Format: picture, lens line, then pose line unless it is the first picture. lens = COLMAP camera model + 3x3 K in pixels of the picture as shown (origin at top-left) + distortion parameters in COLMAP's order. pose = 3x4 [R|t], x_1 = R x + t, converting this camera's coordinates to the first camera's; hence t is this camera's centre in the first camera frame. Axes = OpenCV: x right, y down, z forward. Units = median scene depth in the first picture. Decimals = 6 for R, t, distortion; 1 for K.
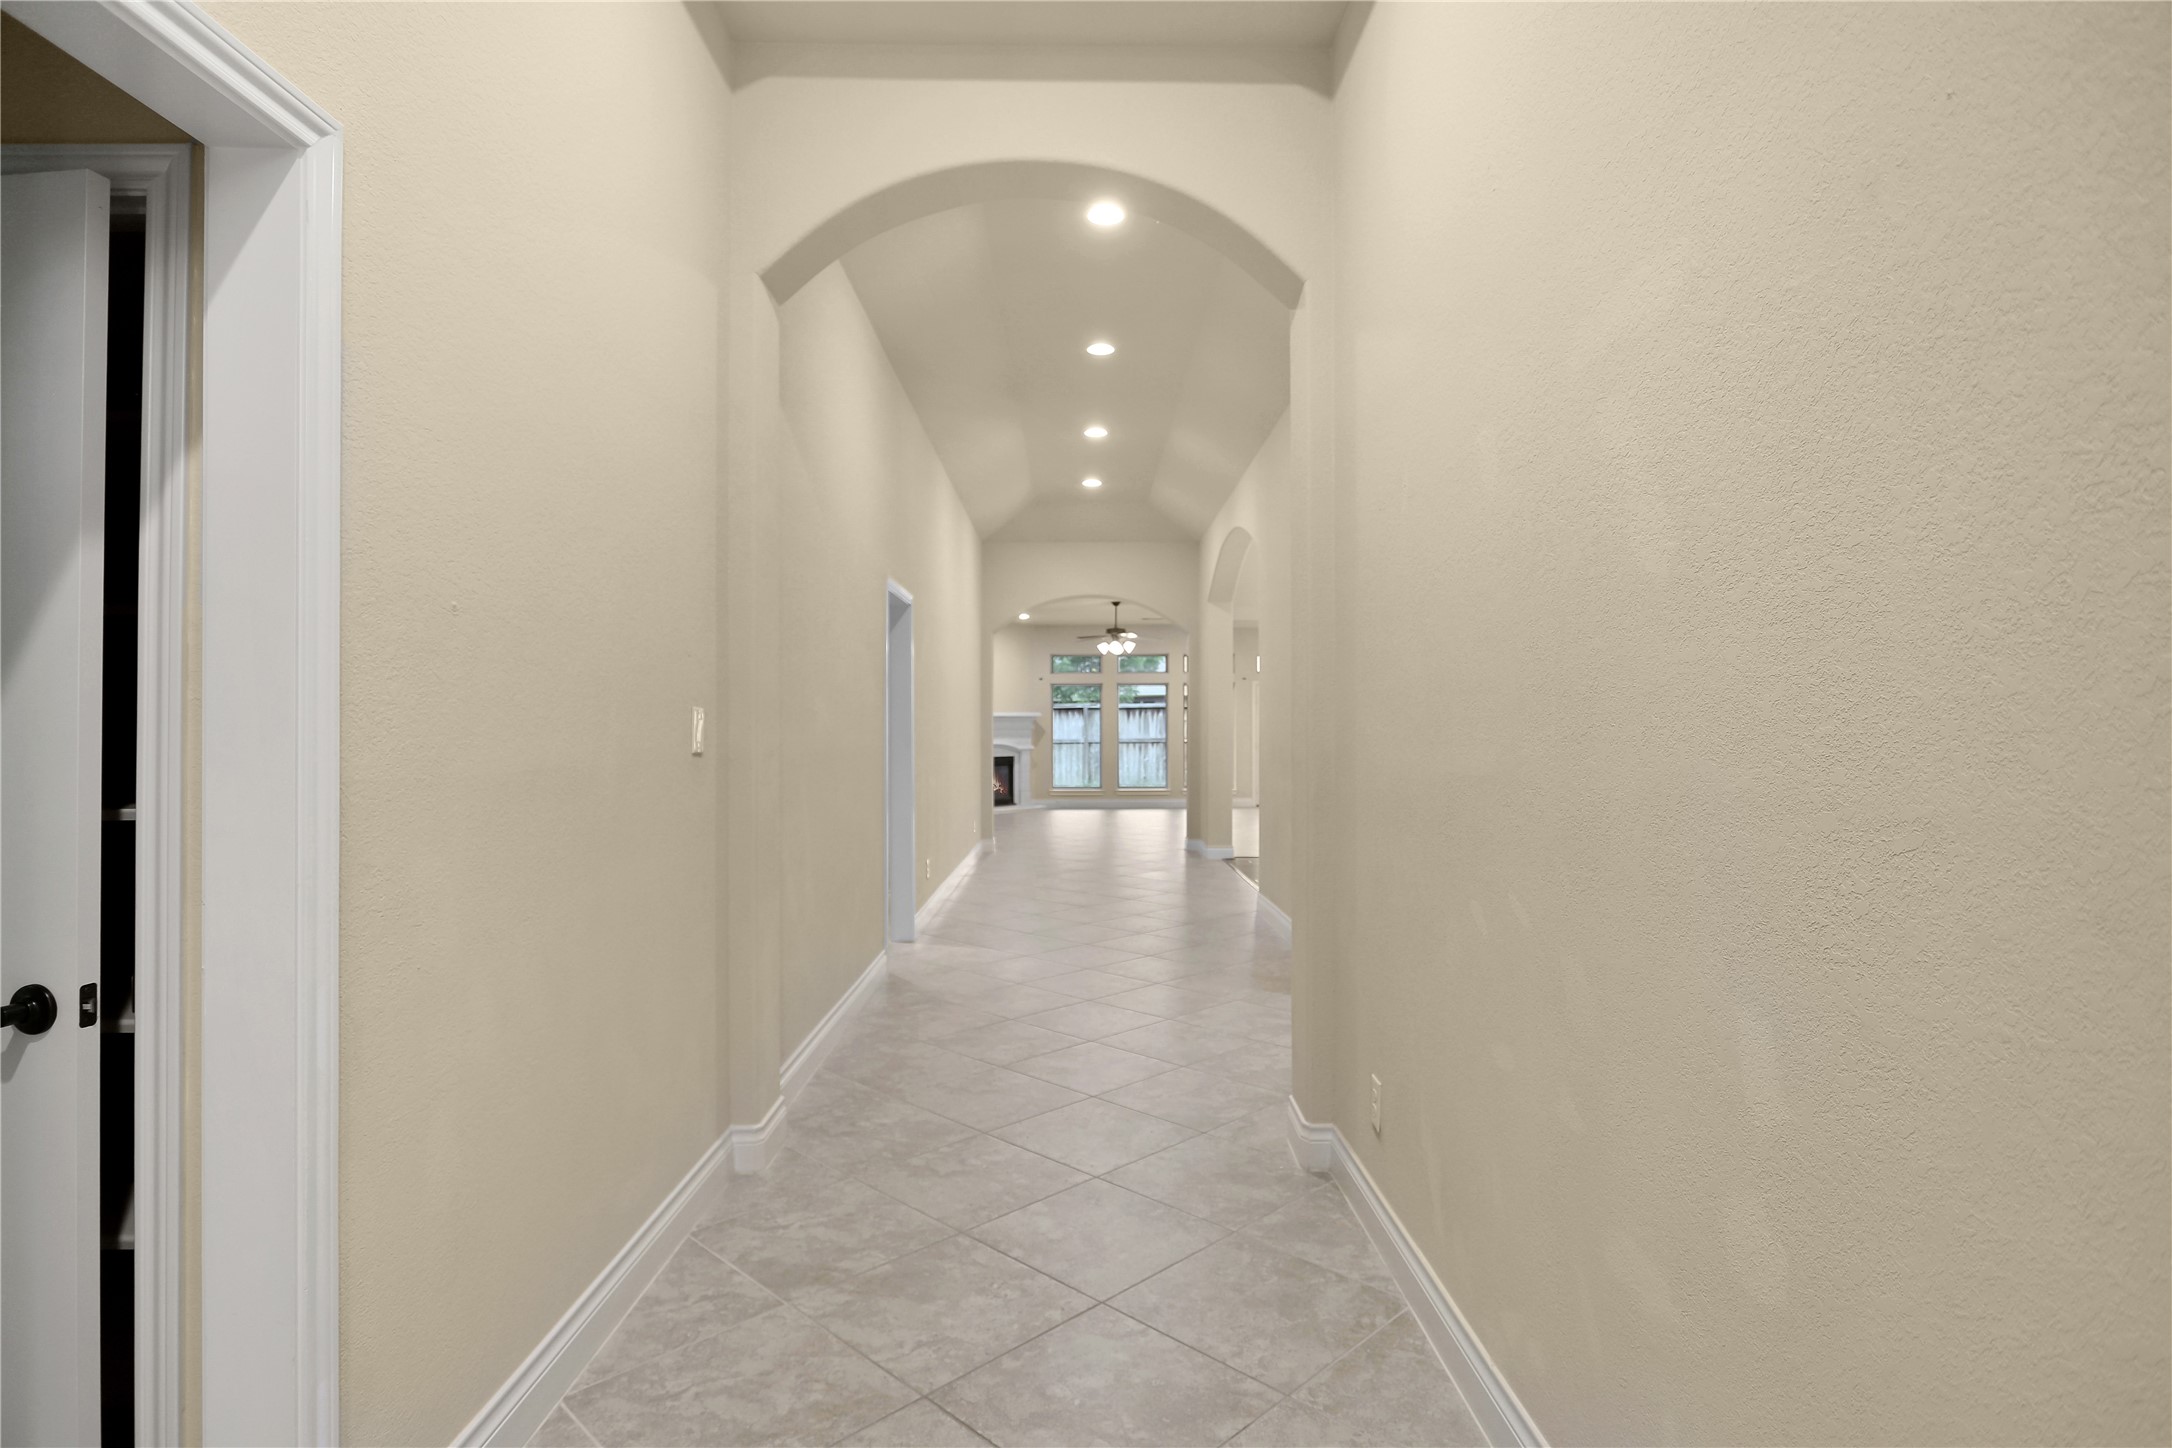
lens RADIAL K [[1117.1, 0, 1072.7], [0, 1117.1, 725.0], [0, 0, 1]] dist [-0.082820, 0.035384]
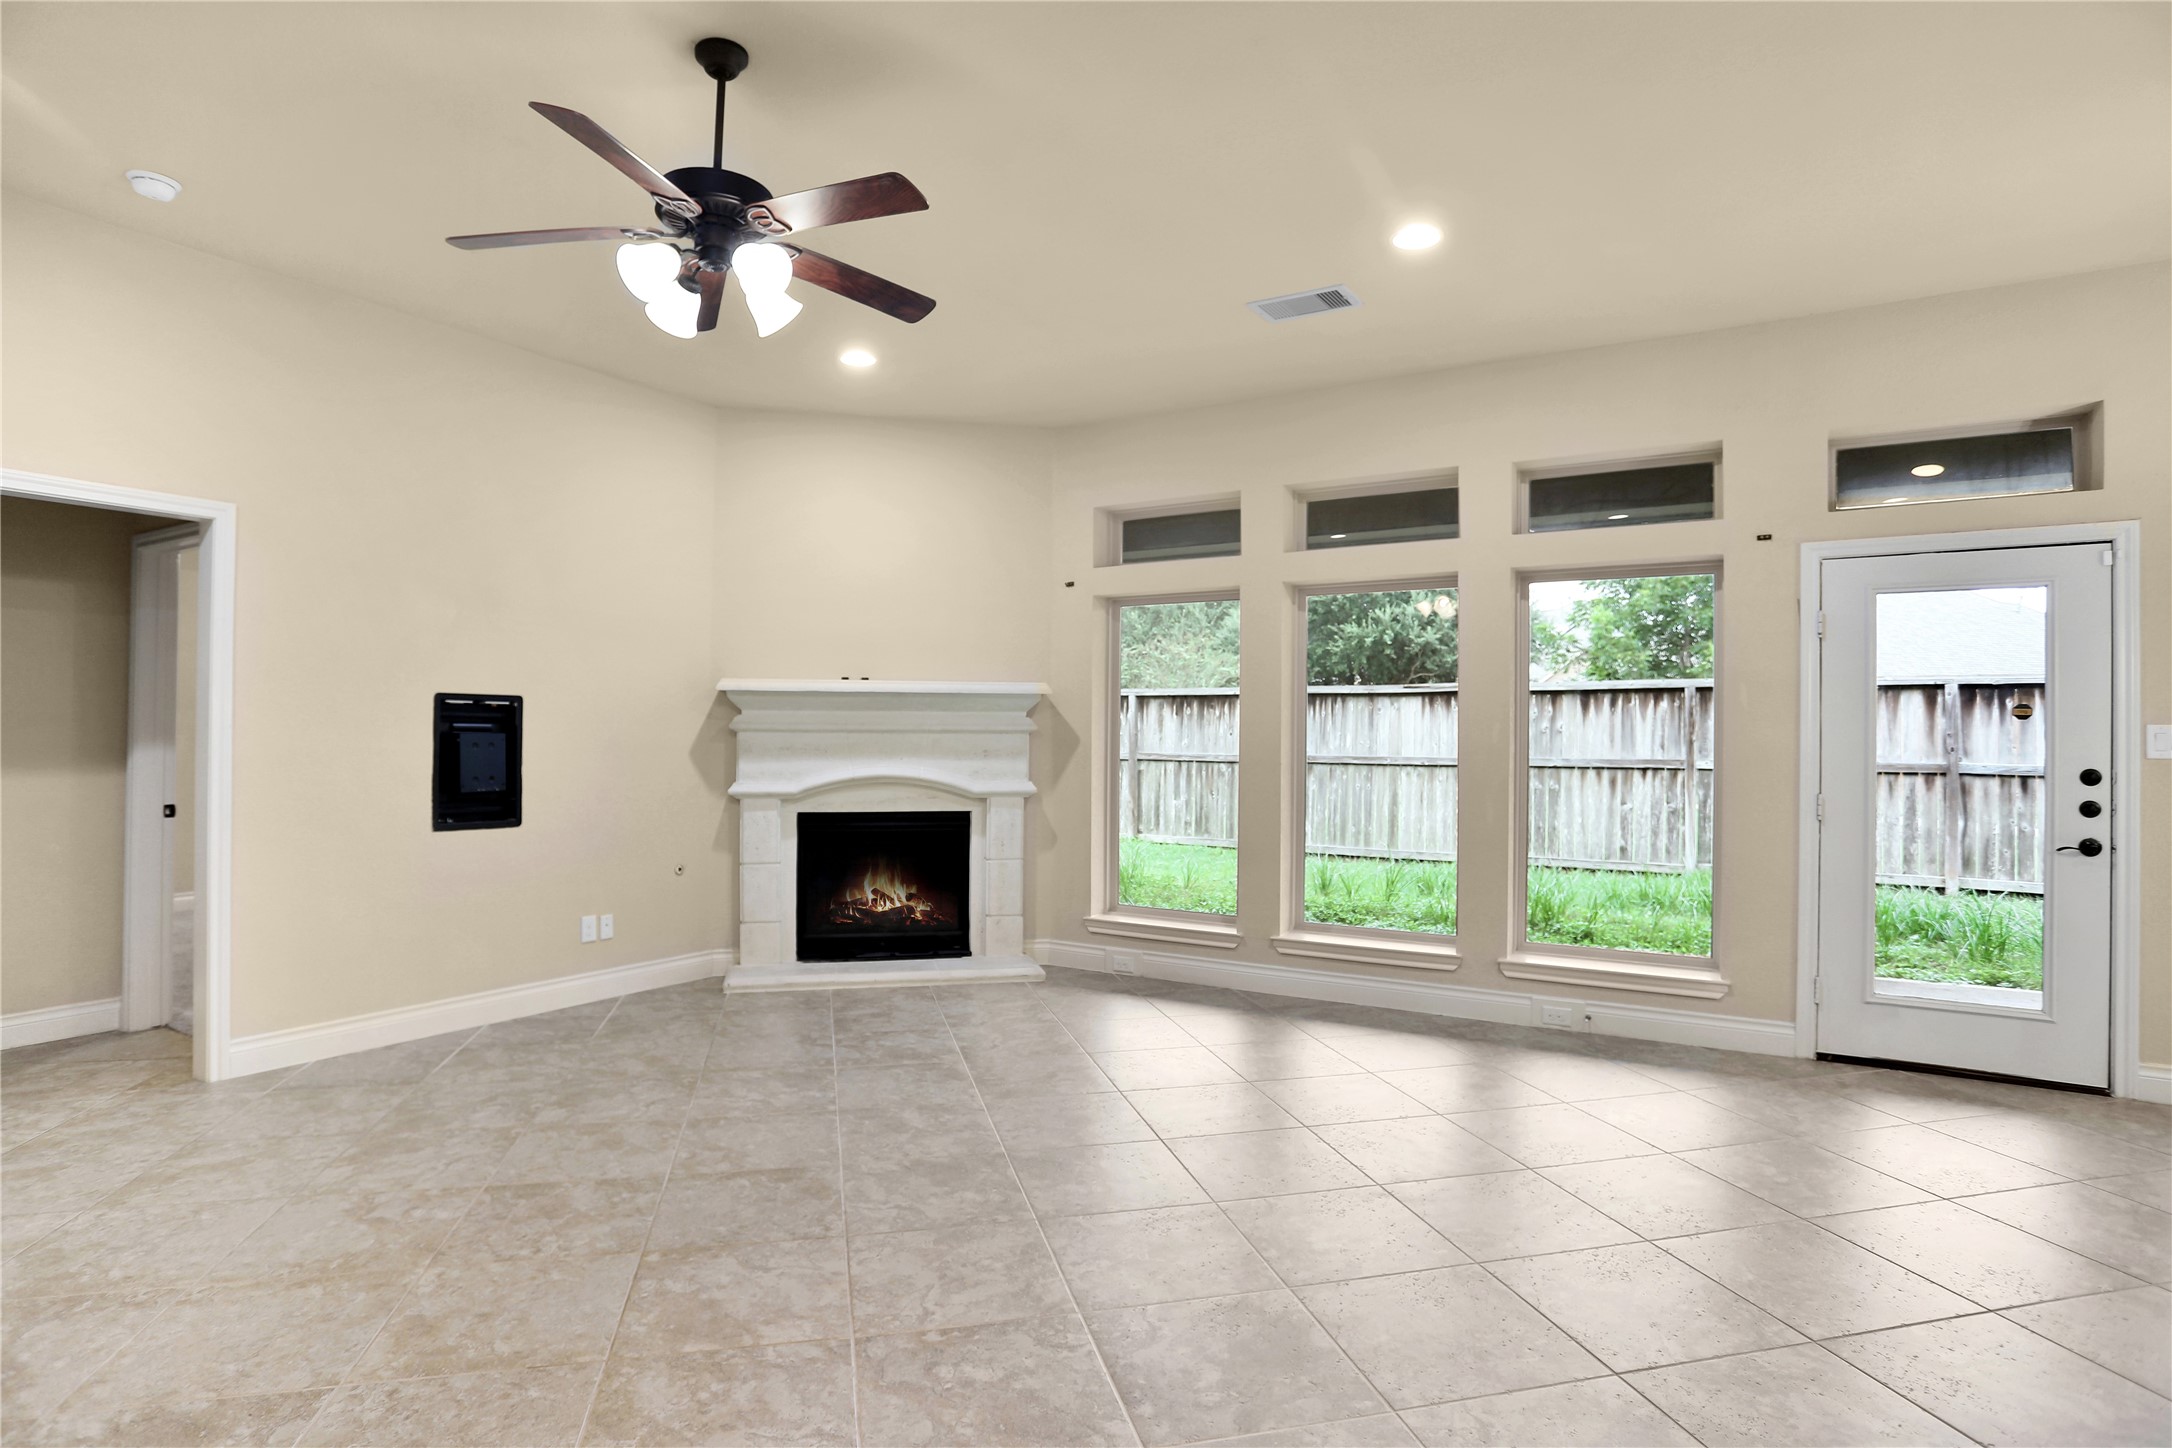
lens RADIAL K [[1126.6, 0, 1086.6], [0, 1126.6, 730.6], [0, 0, 1]] dist [-0.091281, 0.037902]
pose [[0.854228, 0.006278, -0.519860, 1.361579], [-0.007318, 0.999973, 0.000051, 0.026852], [0.519847, 0.003761, 0.854251, 6.472928]]
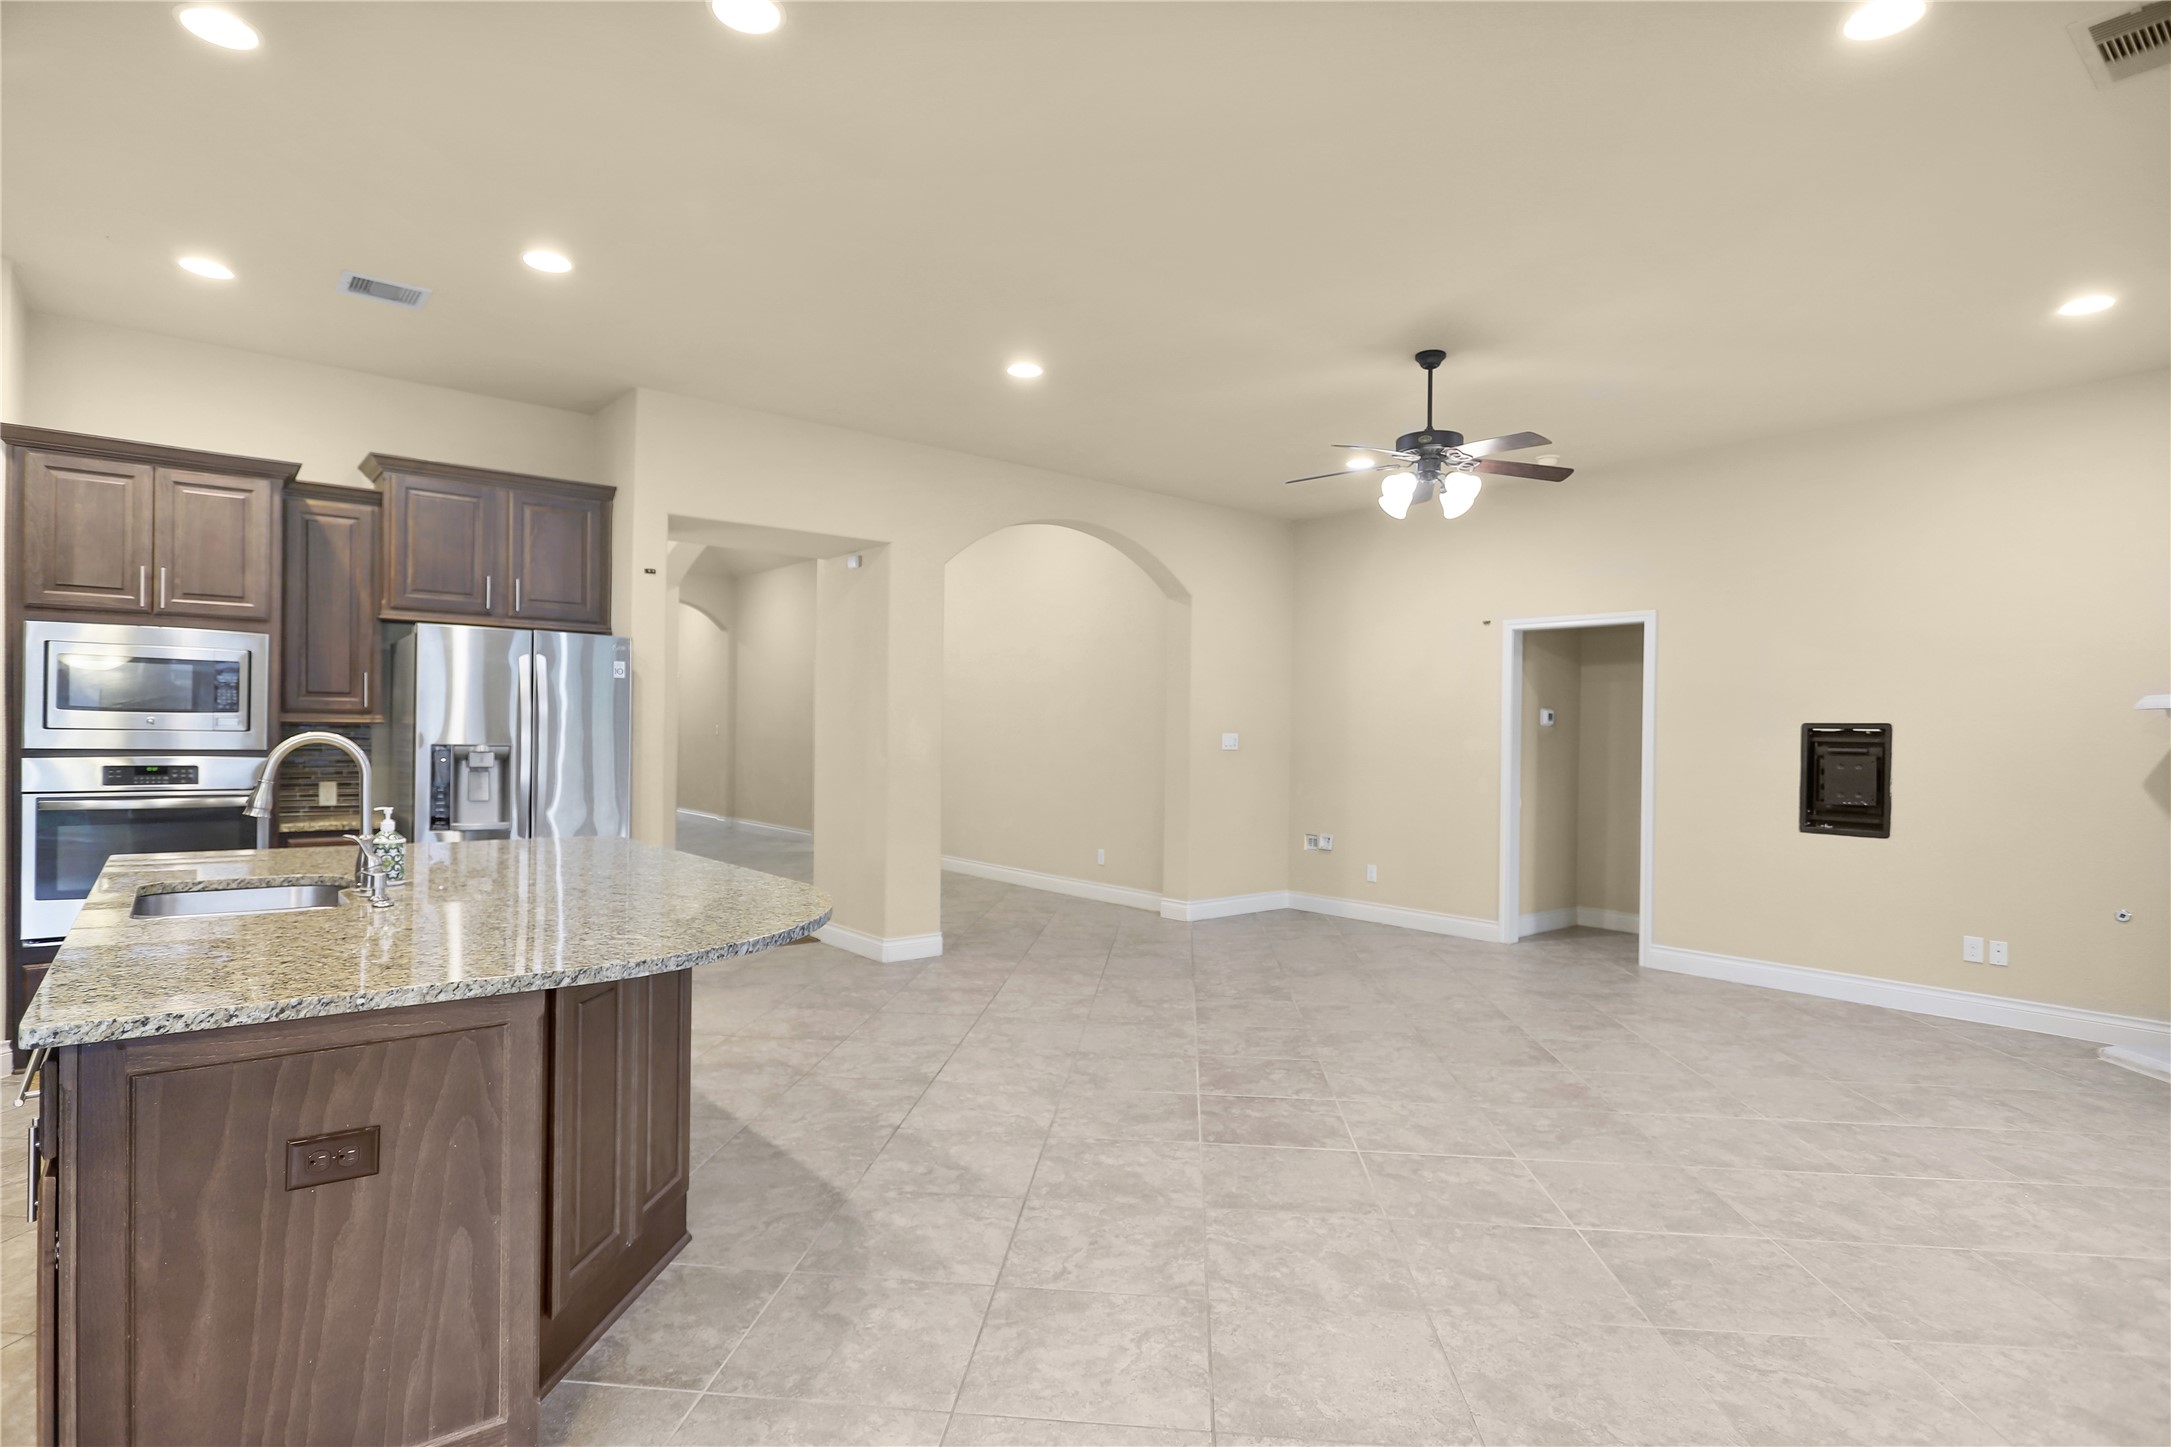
lens RADIAL K [[1102.2, 0, 1076.9], [0, 1102.2, 734.9], [0, 0, 1]] dist [-0.006300, -0.001048]
pose [[-0.767686, -0.011673, -0.640720, 2.348484], [-0.014515, 0.999894, -0.000825, 0.019836], [0.640661, 0.008667, -0.767775, 8.688885]]
